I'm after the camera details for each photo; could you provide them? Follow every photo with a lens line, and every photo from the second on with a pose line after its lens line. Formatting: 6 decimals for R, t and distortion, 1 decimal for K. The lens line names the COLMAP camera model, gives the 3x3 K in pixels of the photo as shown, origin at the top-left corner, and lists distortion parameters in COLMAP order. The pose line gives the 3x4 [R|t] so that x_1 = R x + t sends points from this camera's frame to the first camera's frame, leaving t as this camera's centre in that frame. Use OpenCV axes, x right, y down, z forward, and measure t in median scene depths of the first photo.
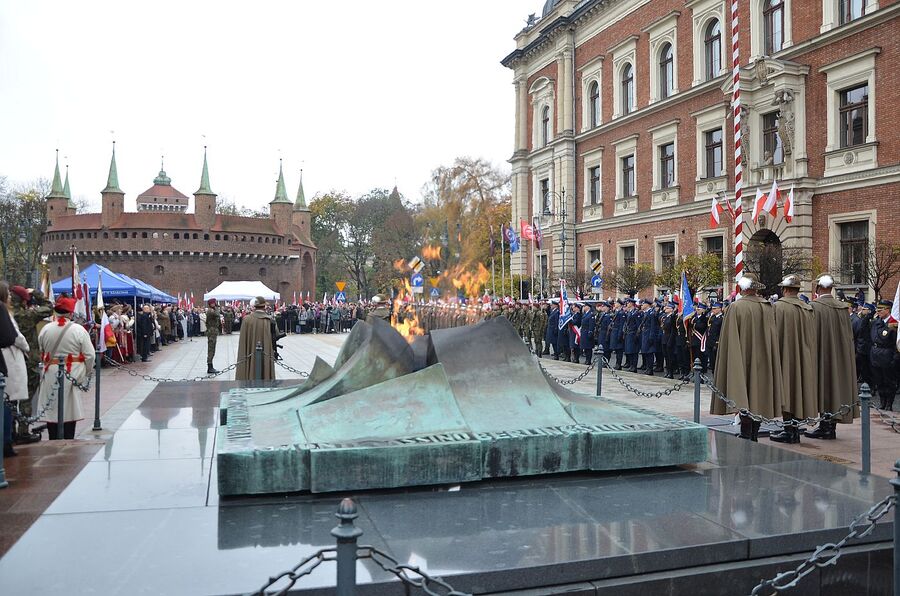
lens RADIAL K [[793.1, 0, 450.0], [0, 793.1, 298.0], [0, 0, 1]] dist [-0.004293, 0.026175]
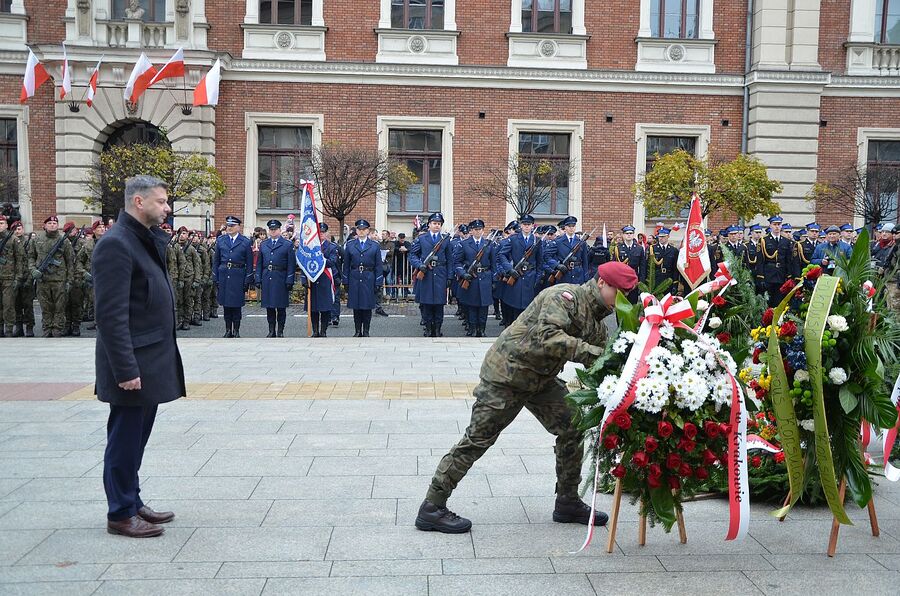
lens RADIAL K [[793.1, 0, 450.0], [0, 793.1, 298.0], [0, 0, 1]] dist [-0.004293, 0.026175]
pose [[0.232724, -0.089249, 0.968439, -0.210887], [-0.009982, 0.995509, 0.094143, -0.003975], [-0.972492, -0.031577, 0.230787, 0.656837]]
